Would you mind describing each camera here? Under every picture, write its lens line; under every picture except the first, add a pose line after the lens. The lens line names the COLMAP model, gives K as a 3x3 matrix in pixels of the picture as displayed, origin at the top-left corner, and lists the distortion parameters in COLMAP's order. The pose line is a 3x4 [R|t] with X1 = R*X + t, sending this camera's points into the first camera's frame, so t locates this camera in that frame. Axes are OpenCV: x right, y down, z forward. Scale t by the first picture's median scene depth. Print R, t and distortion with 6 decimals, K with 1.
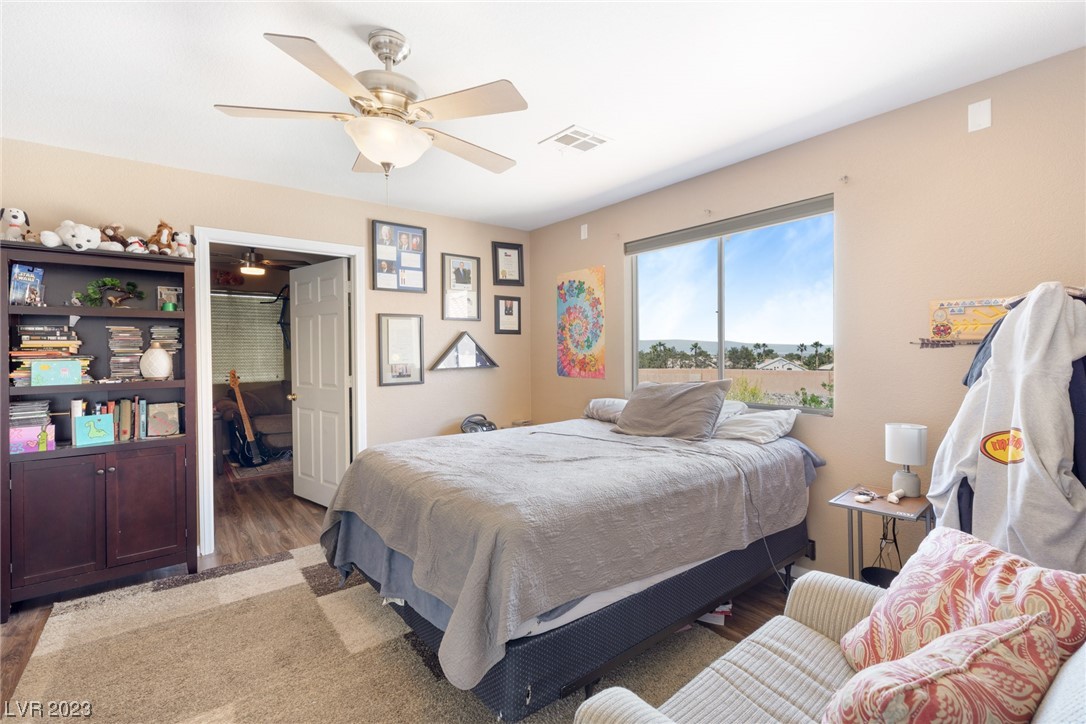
lens RADIAL K [[489.2, 0, 545.9], [0, 489.2, 356.2], [0, 0, 1]] dist [0.000259, 0.000401]
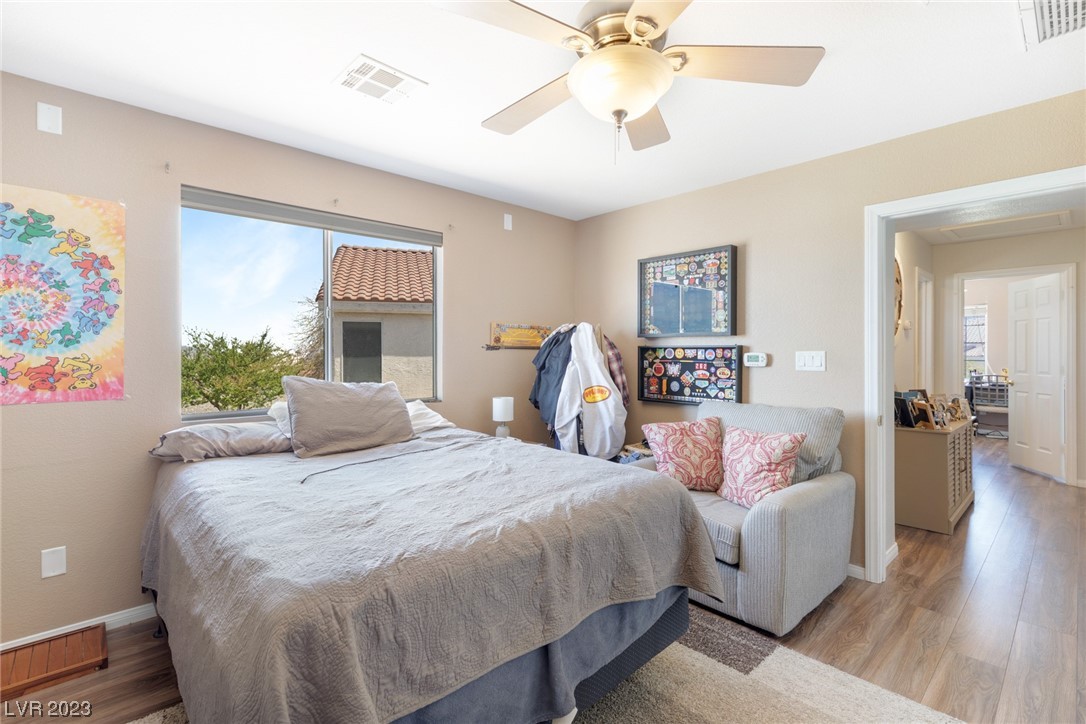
lens RADIAL K [[489.2, 0, 545.9], [0, 489.2, 356.2], [0, 0, 1]] dist [0.000259, 0.000401]
pose [[-0.073756, 0.004952, 0.997264, -0.488497], [0.017641, 0.999838, -0.003660, 0.006438], [-0.997120, 0.017323, -0.073831, 0.538781]]
